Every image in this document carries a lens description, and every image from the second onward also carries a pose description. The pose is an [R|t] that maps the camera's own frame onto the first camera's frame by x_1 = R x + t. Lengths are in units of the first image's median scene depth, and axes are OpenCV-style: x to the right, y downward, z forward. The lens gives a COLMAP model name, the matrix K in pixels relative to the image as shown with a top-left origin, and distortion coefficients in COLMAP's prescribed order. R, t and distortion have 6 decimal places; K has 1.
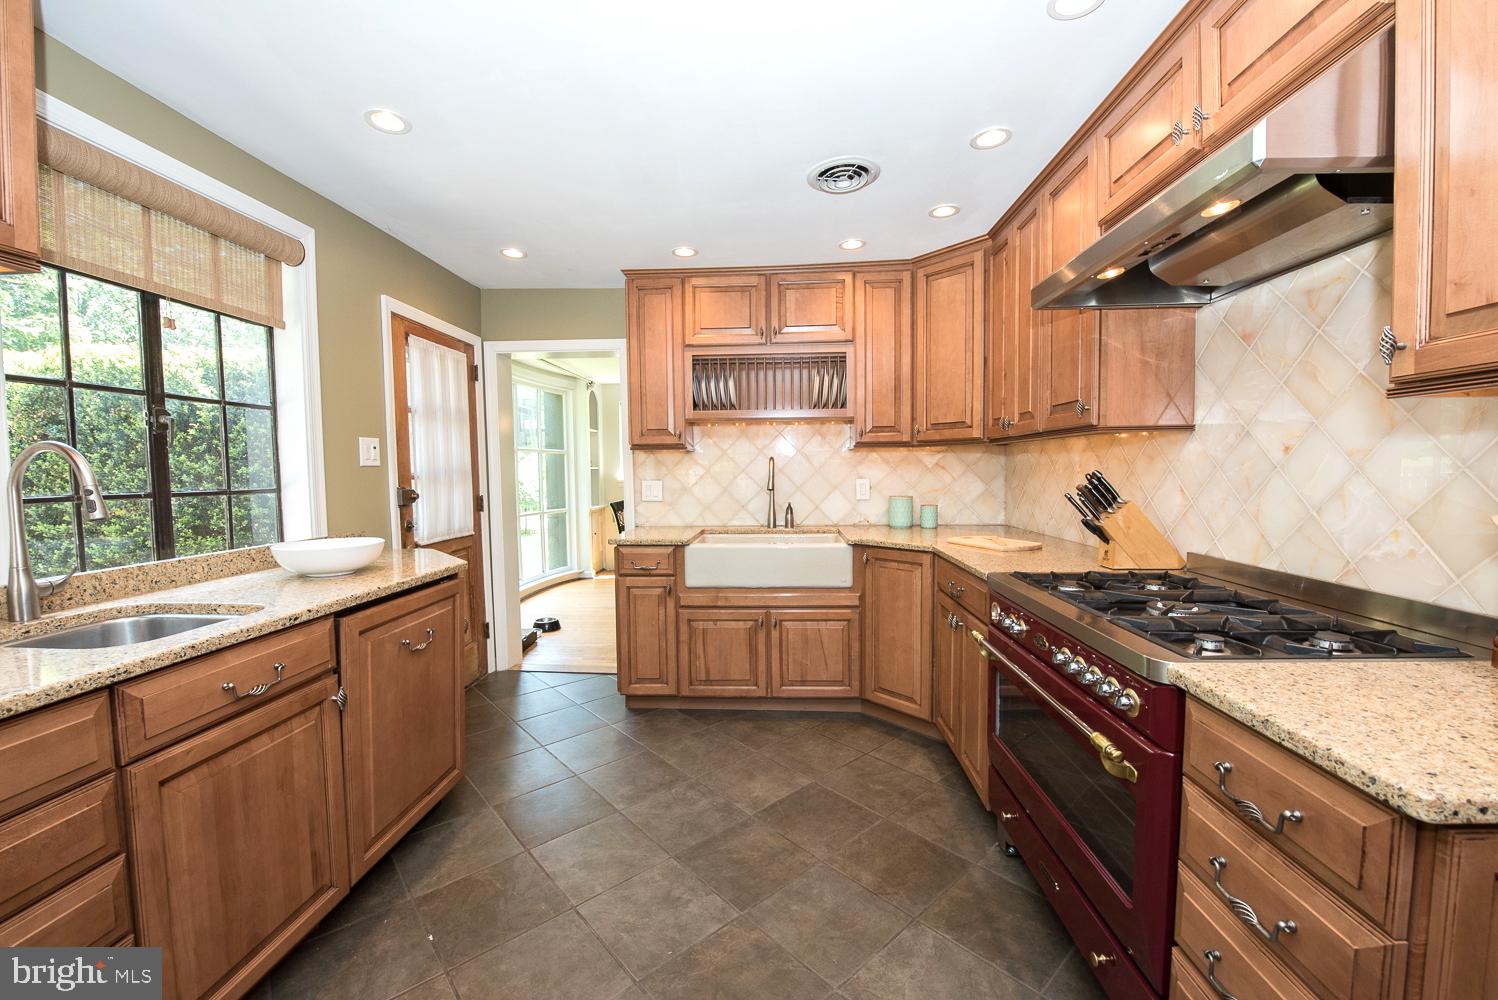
lens RADIAL K [[593.3, 0, 745.3], [0, 593.3, 504.5], [0, 0, 1]] dist [-0.019686, -0.000927]
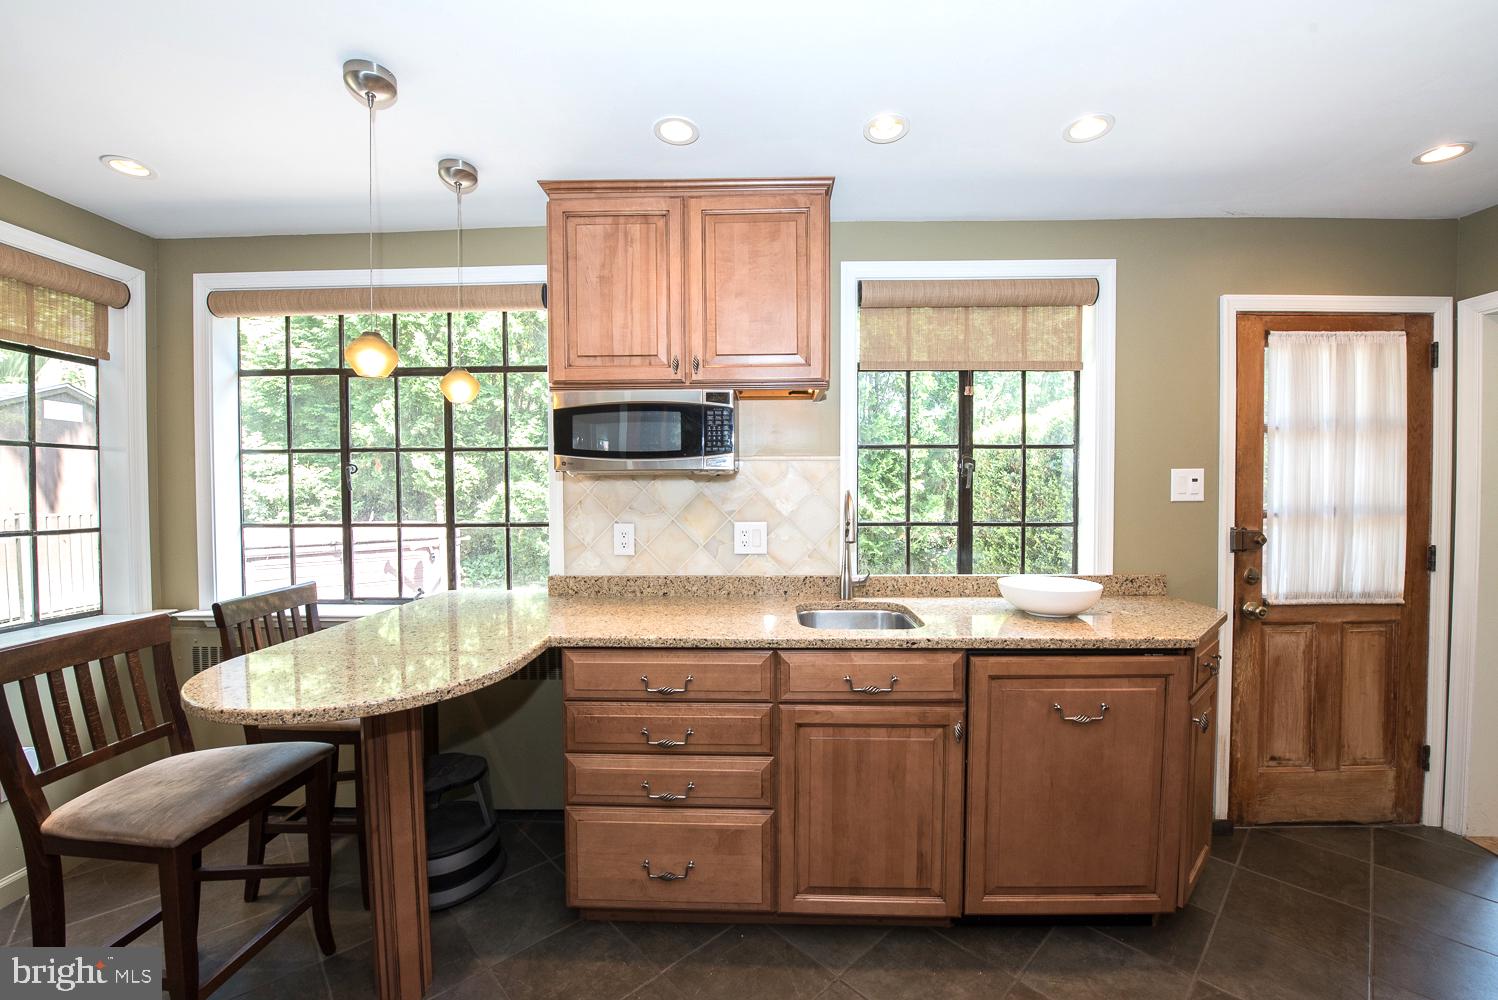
lens RADIAL K [[593.3, 0, 759.9], [0, 593.3, 504.9], [0, 0, 1]] dist [-0.019686, -0.000927]
pose [[0.032277, 0.036155, -0.998825, 0.288371], [-0.057089, 0.997781, 0.034272, -0.076276], [0.997847, 0.055916, 0.034270, 0.487267]]
